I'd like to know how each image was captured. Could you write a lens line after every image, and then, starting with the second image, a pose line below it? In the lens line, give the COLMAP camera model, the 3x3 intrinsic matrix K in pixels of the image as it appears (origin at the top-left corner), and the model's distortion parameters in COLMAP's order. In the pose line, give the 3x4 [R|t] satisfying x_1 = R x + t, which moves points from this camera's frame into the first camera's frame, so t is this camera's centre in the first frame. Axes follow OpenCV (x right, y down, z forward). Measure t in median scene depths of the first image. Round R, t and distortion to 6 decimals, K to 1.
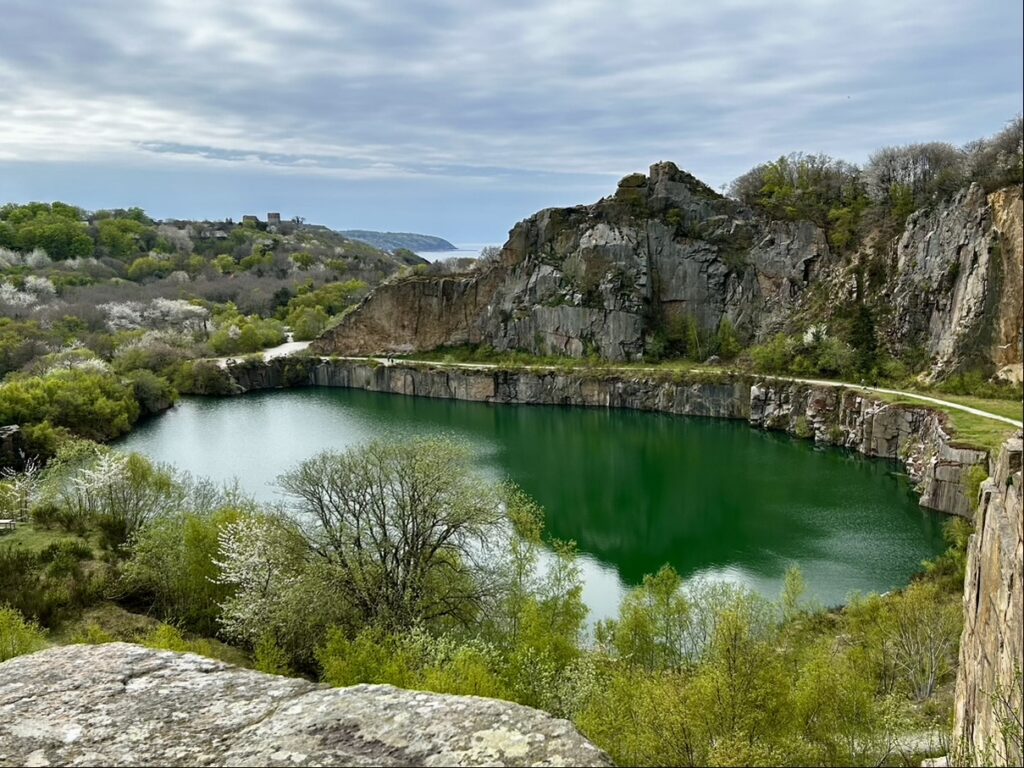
lens RADIAL K [[1008.7, 0, 511.3], [0, 1008.7, 383.0], [0, 0, 1]] dist [0.053137, 0.000000]
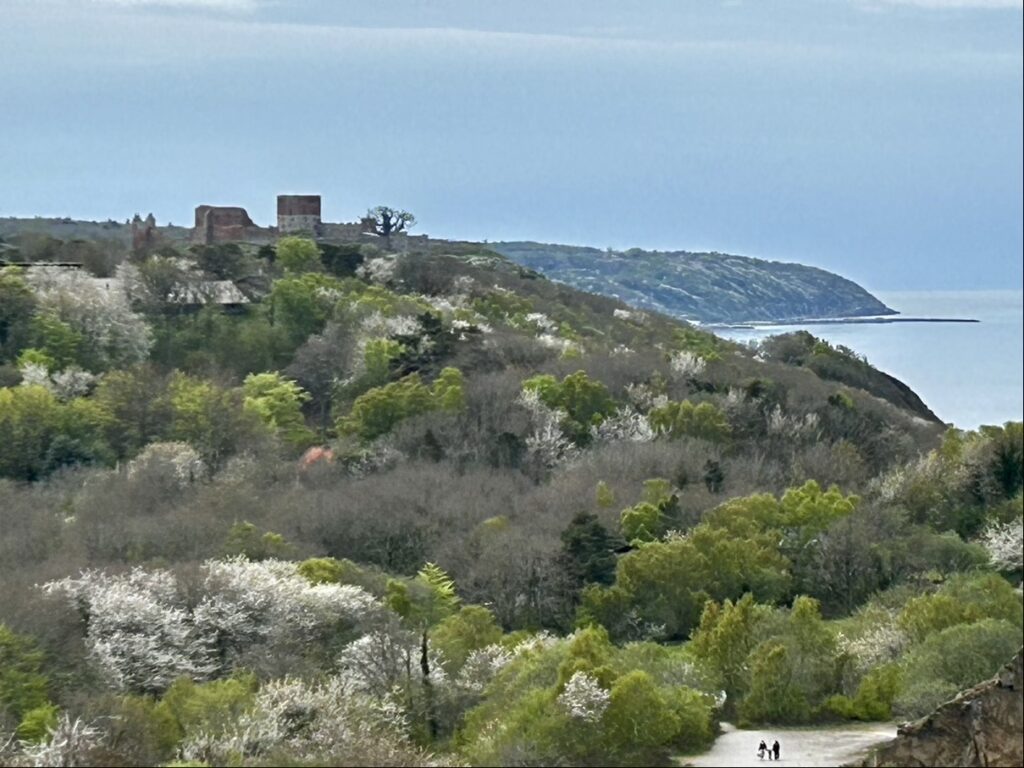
lens RADIAL K [[3901.3, 0, 512.0], [0, 3901.3, 384.0], [0, 0, 1]] dist [0.030869, 0.000000]
pose [[0.988592, 0.011311, -0.150193, -0.148545], [-0.028305, 0.993362, -0.111498, -0.017029], [0.147935, 0.114477, 0.982349, -0.104946]]
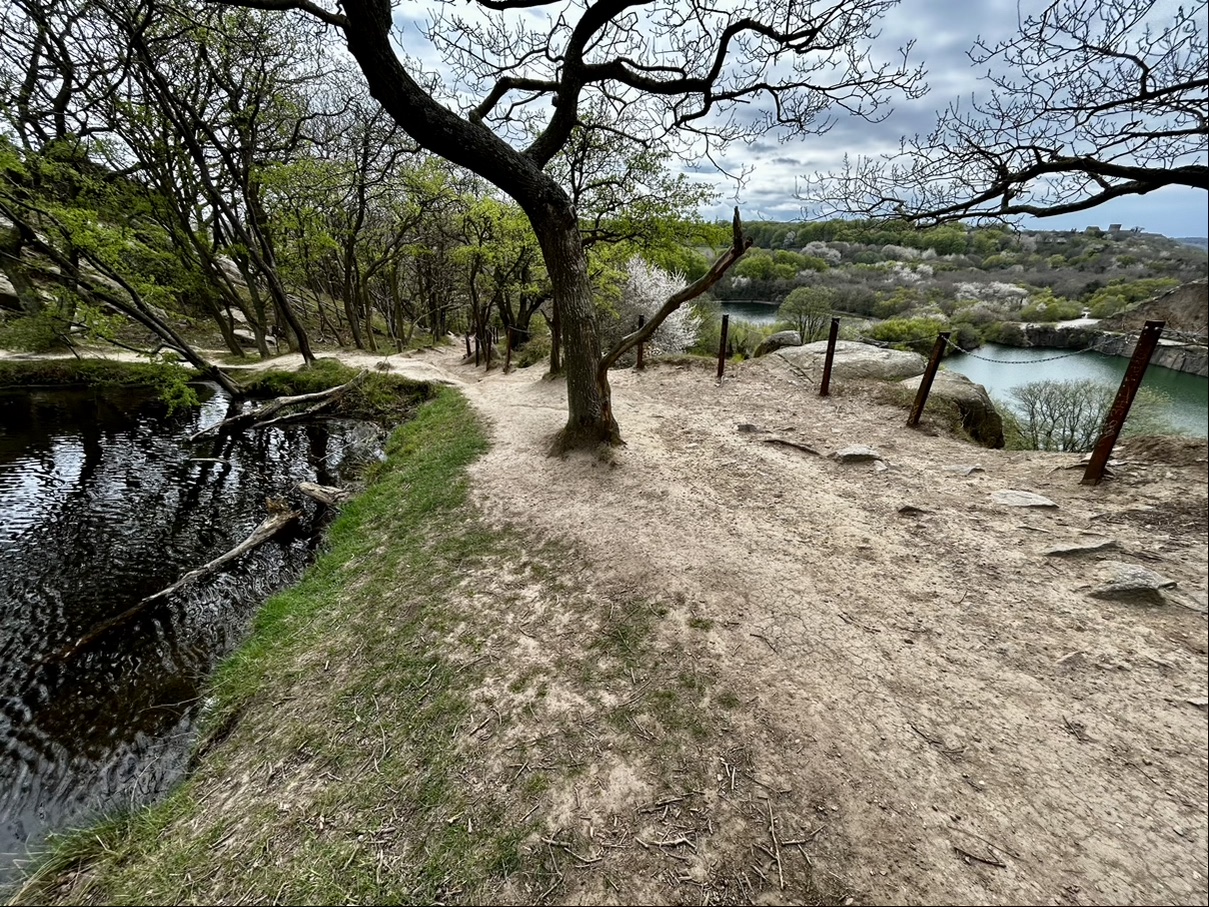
lens RADIAL K [[492.1, 0, 601.6], [0, 492.1, 460.9], [0, 0, 1]] dist [-0.002126, -0.000677]
pose [[0.552416, 0.348791, -0.757088, 0.013735], [-0.126738, 0.932834, 0.337282, 0.002219], [0.823878, -0.090368, 0.559517, -0.018873]]
